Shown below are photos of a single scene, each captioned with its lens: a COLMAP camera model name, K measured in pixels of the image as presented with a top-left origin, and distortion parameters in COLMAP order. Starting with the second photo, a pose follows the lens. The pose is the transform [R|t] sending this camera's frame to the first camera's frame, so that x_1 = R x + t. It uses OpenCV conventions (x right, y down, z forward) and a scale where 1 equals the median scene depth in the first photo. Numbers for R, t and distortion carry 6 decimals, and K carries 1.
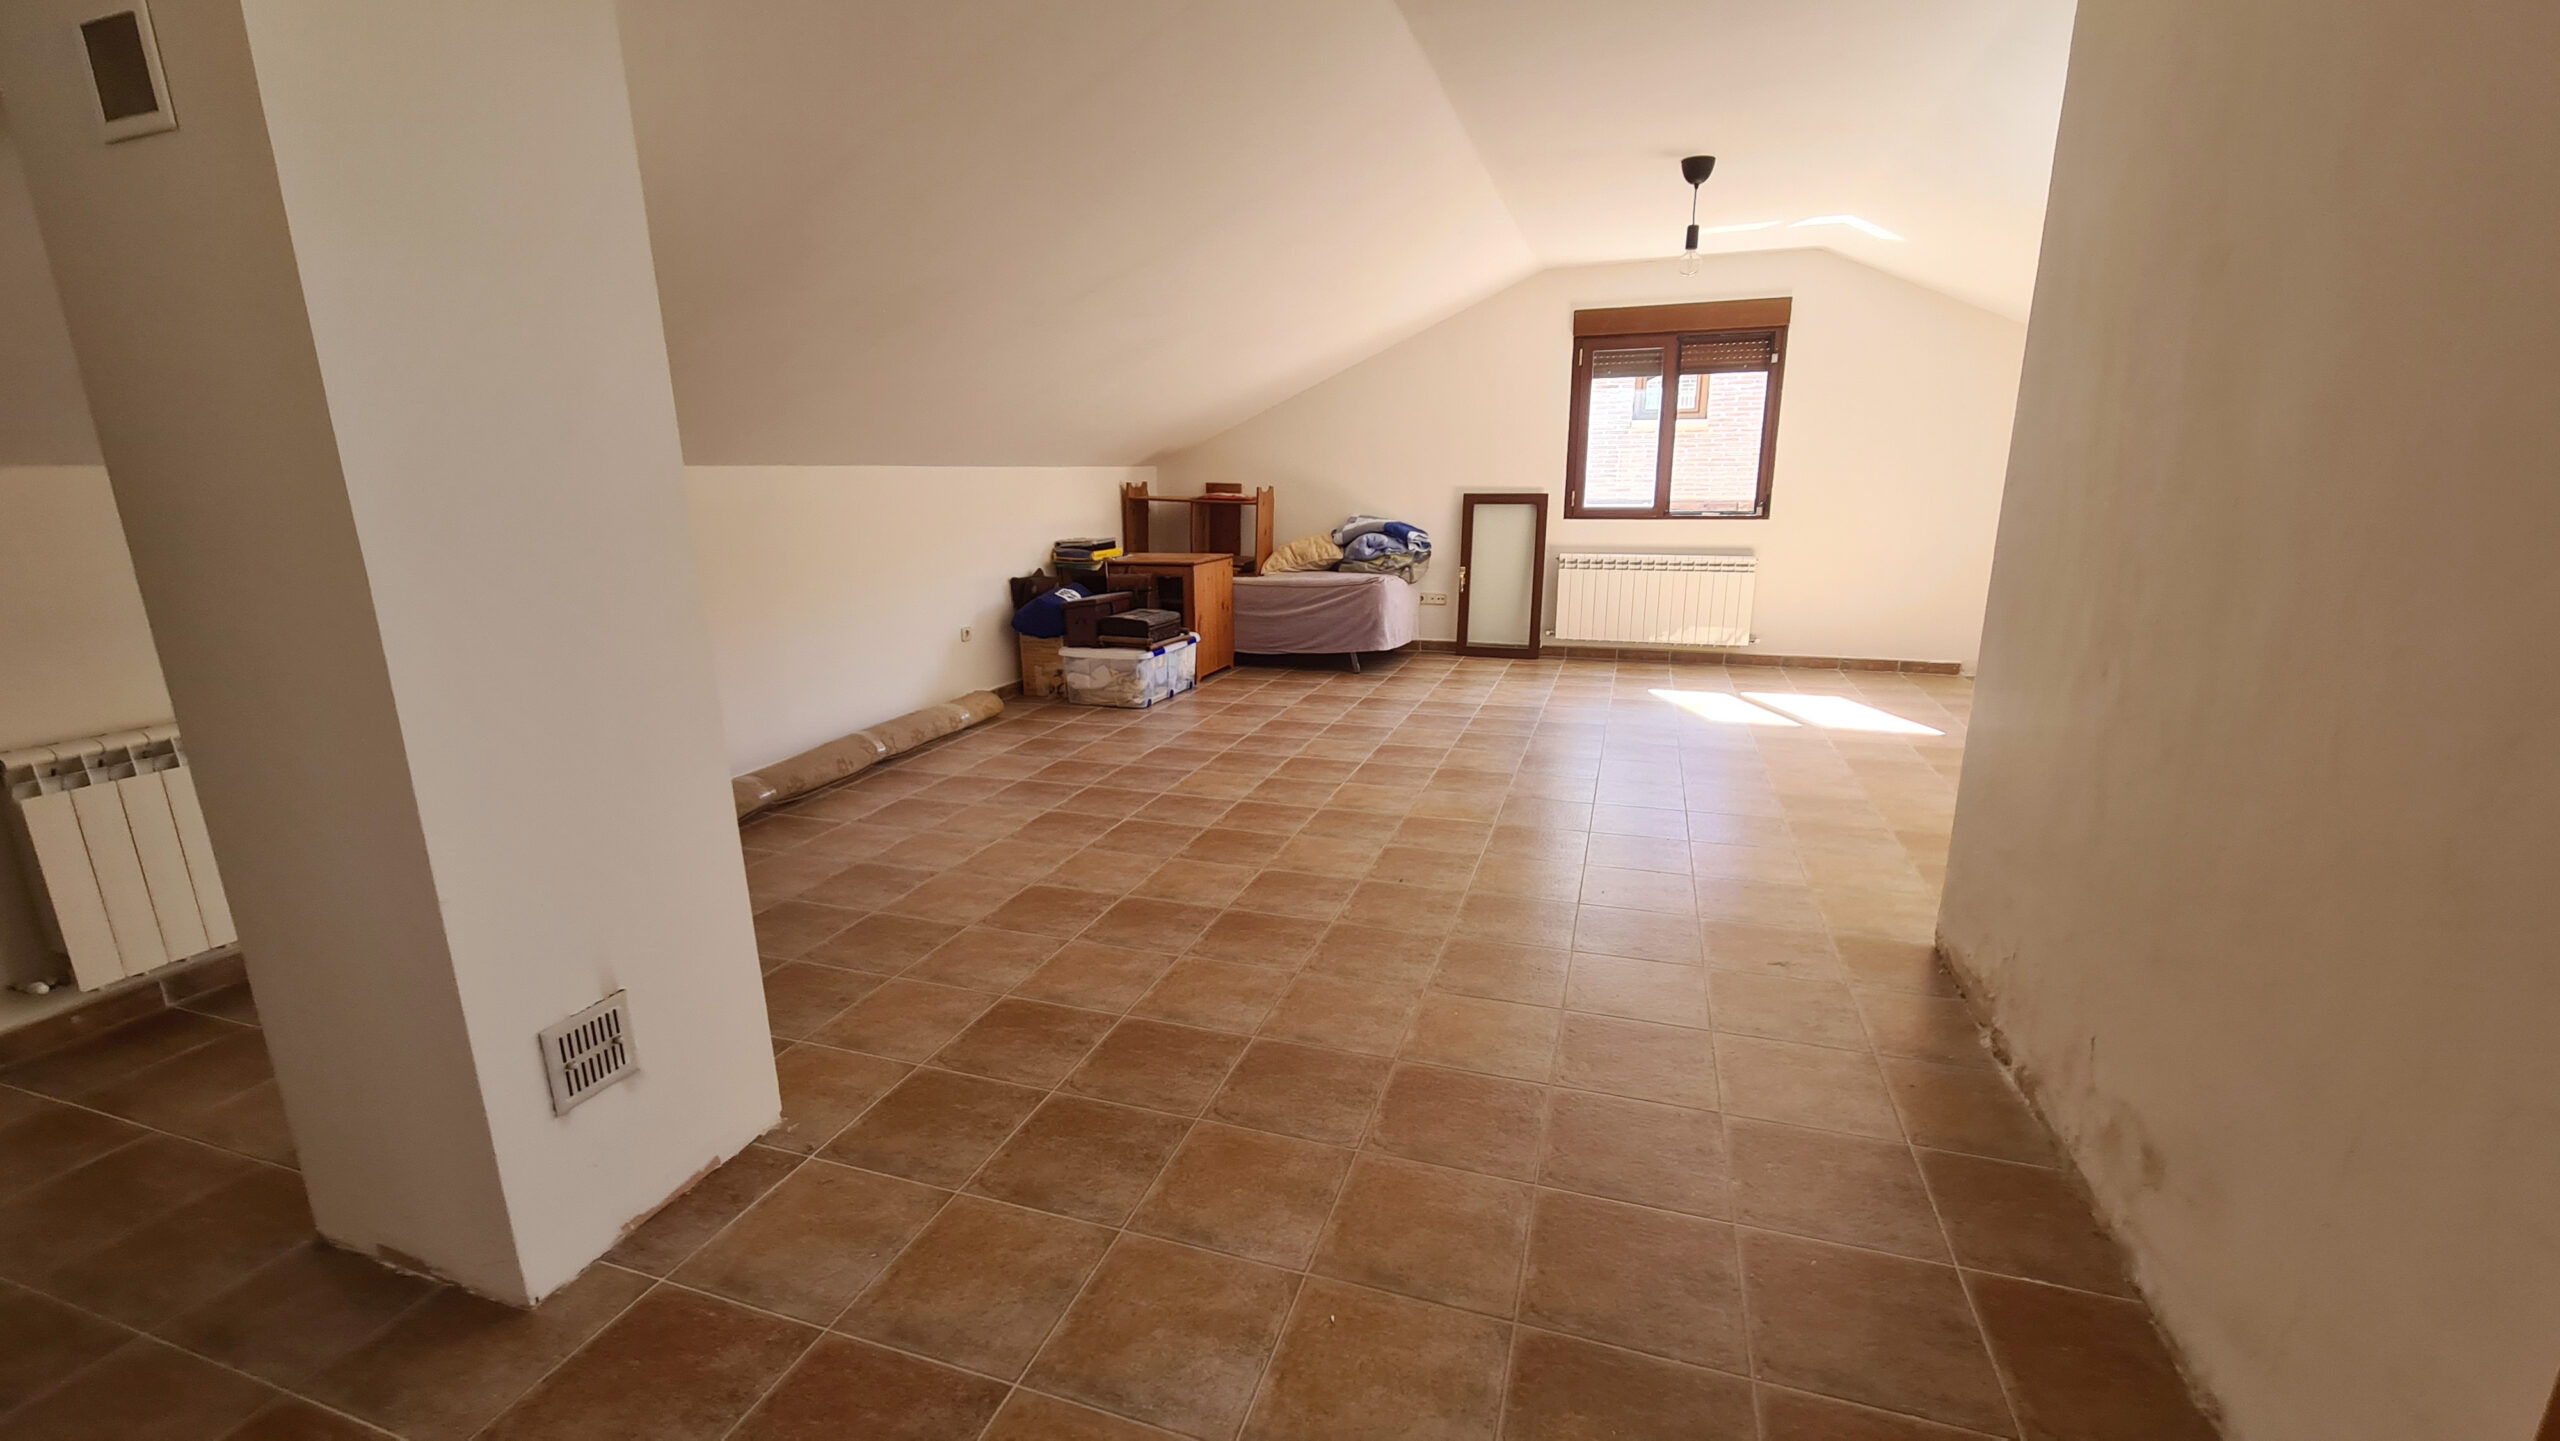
lens RADIAL K [[1050.3, 0, 1278.2], [0, 1050.3, 738.0], [0, 0, 1]] dist [-0.000242, -0.001065]
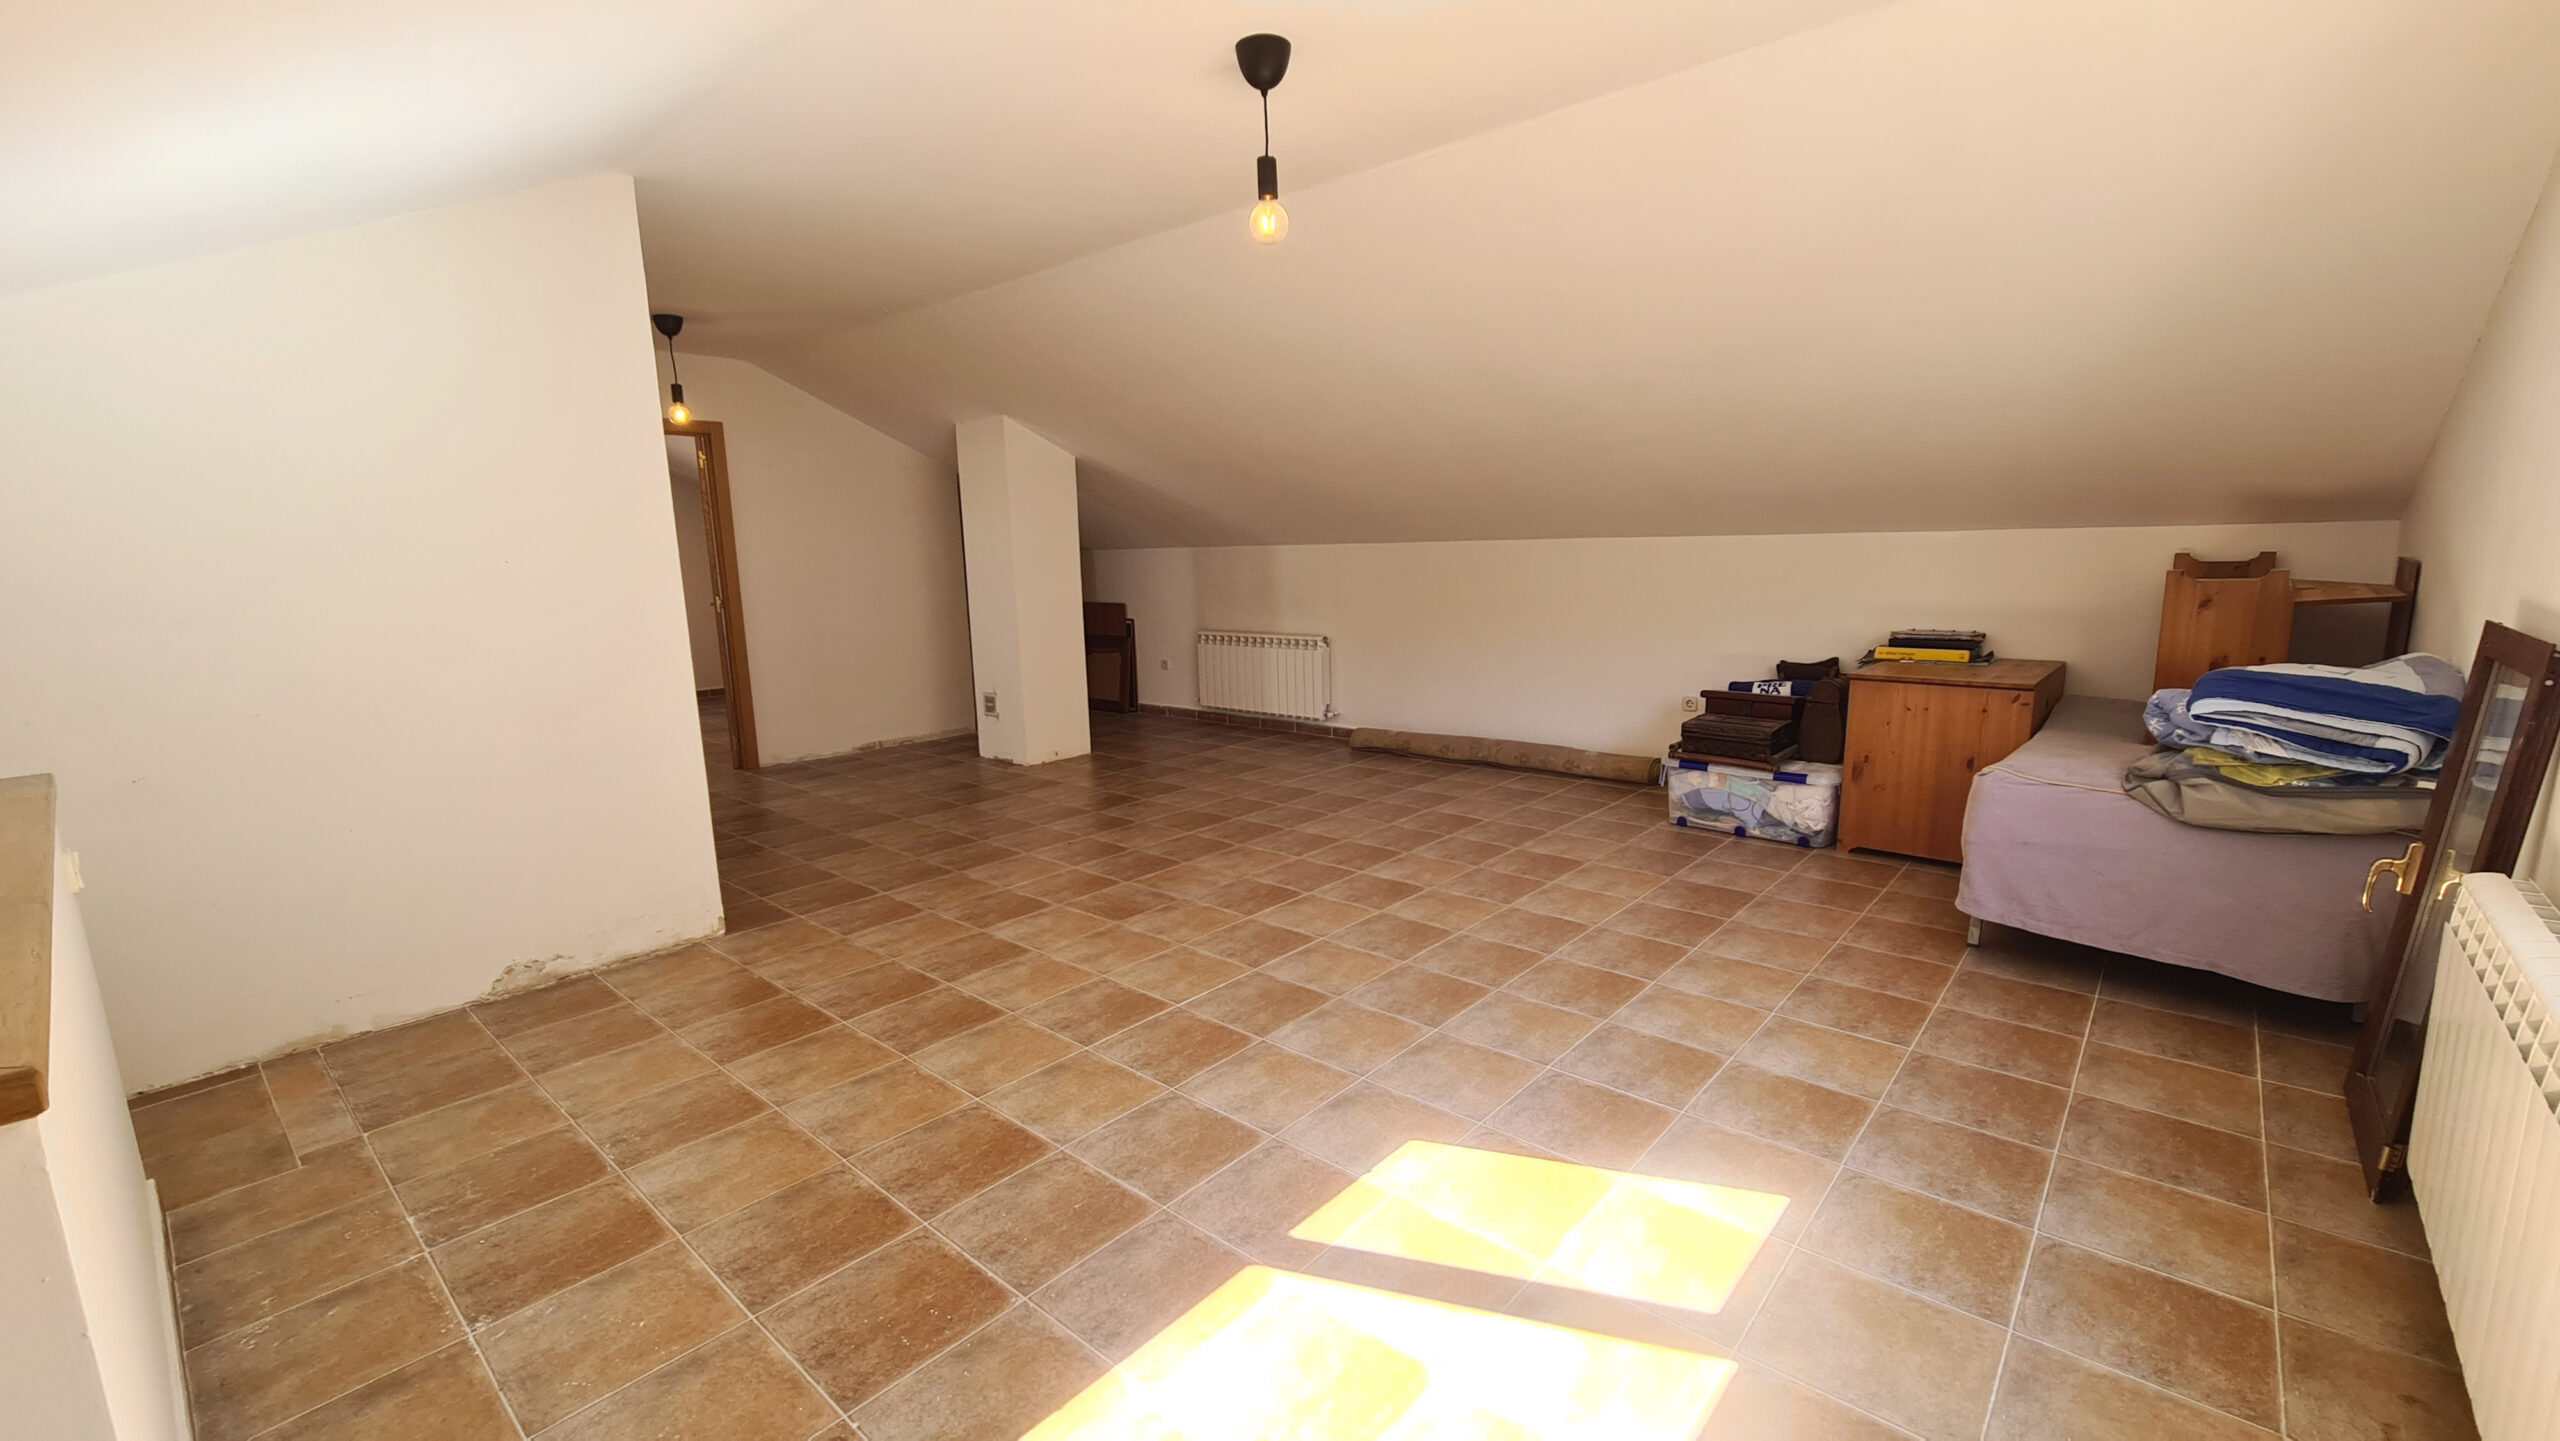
lens RADIAL K [[1050.3, 0, 1286.3], [0, 1050.3, 724.8], [0, 0, 1]] dist [-0.000242, -0.001065]
pose [[-0.374361, 0.176999, -0.910234, 0.647644], [-0.203669, 0.941948, 0.266931, -0.231670], [0.904640, 0.285315, -0.316579, 0.847945]]
